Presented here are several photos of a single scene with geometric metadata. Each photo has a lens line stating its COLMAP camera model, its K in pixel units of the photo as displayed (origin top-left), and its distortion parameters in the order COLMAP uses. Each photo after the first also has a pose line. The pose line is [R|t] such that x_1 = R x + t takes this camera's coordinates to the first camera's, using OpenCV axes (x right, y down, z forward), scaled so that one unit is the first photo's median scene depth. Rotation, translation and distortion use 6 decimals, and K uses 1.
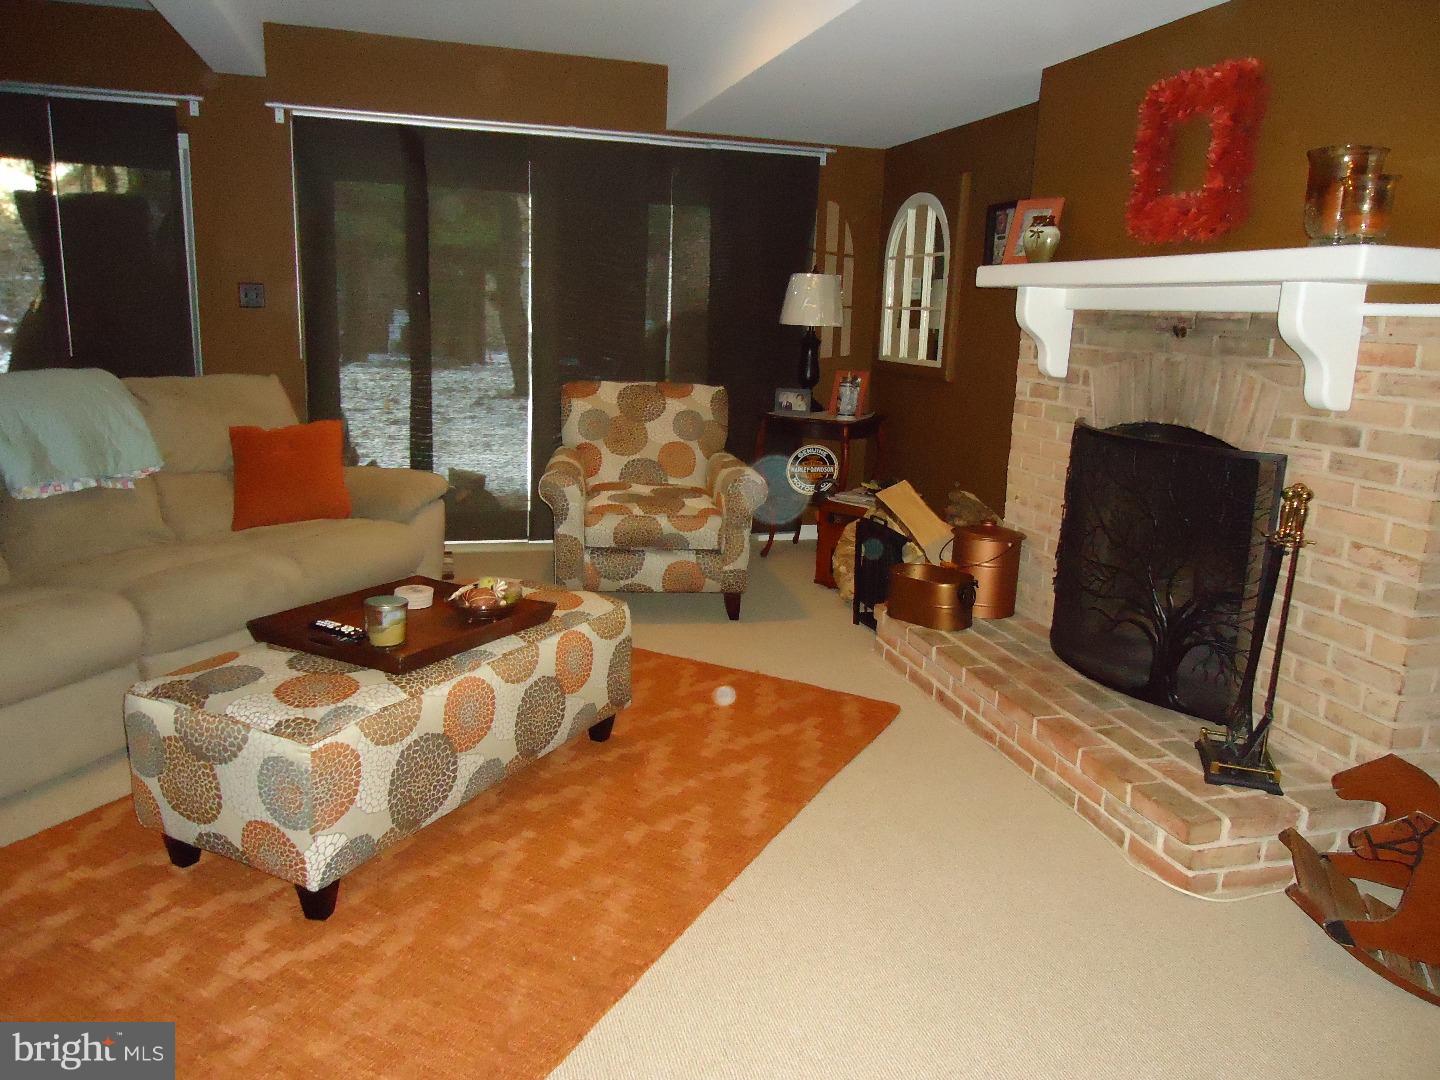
lens RADIAL K [[1096.0, 0, 720.0], [0, 1096.0, 540.0], [0, 0, 1]] dist [0.005747, 0.003377]
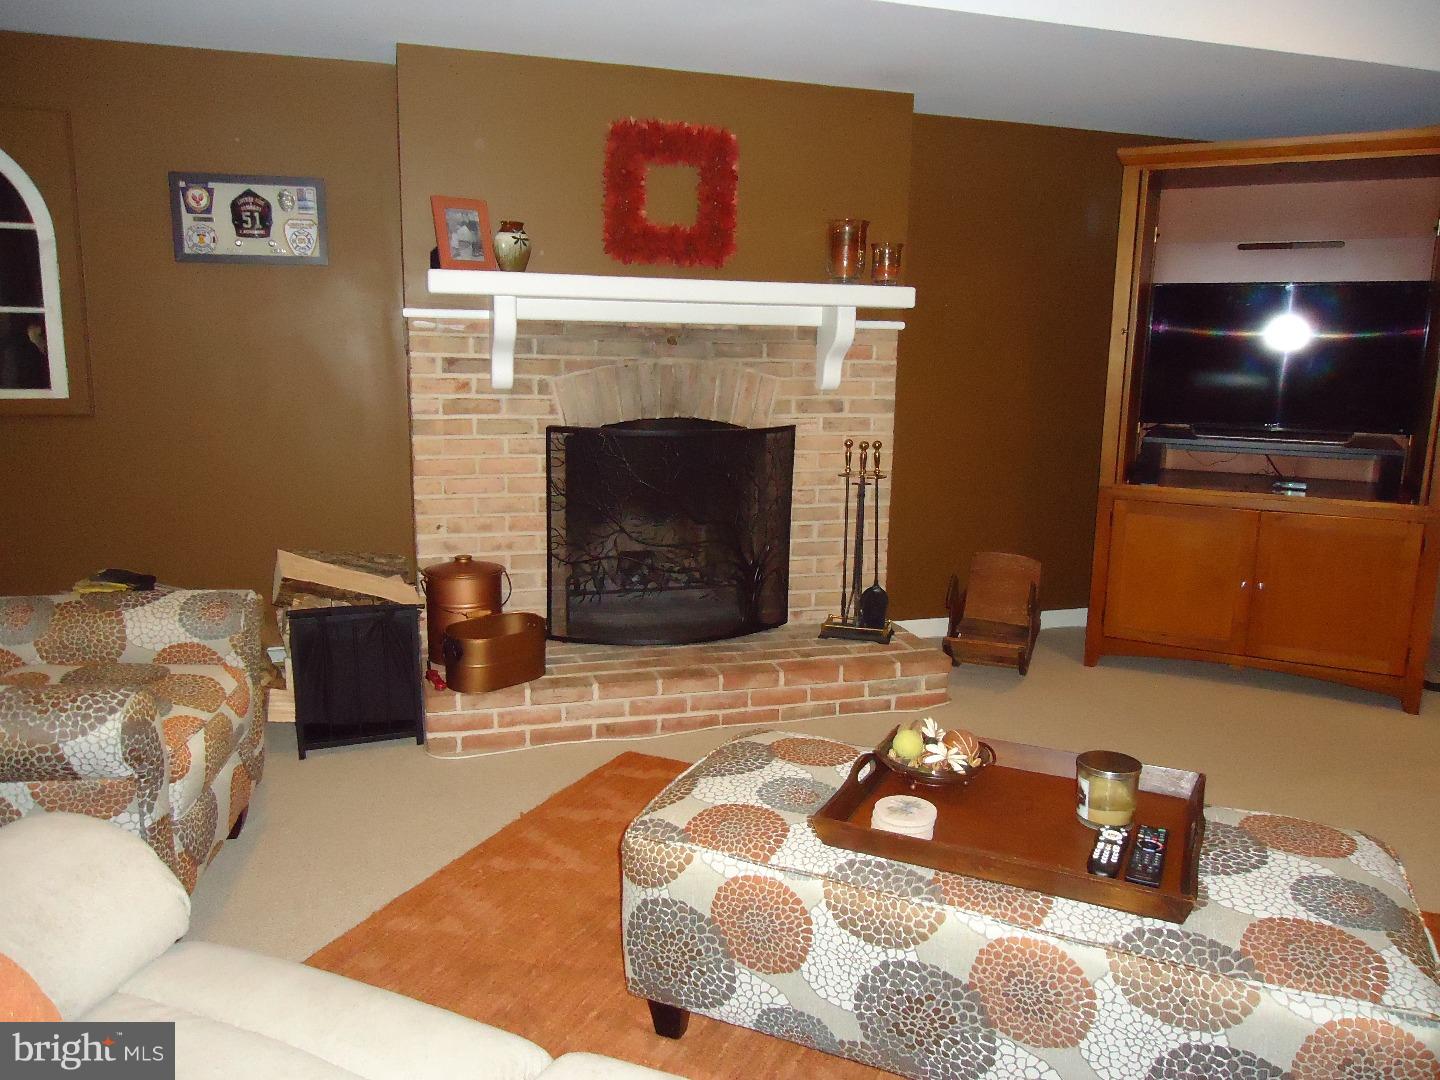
lens RADIAL K [[1077.2, 0, 720.0], [0, 1077.2, 540.0], [0, 0, 1]] dist [-0.003701, 0.000592]
pose [[-0.064540, -0.217787, 0.973860, -0.806761], [0.185136, 0.956340, 0.226138, -0.247380], [-0.980591, 0.194892, -0.021402, 1.061654]]
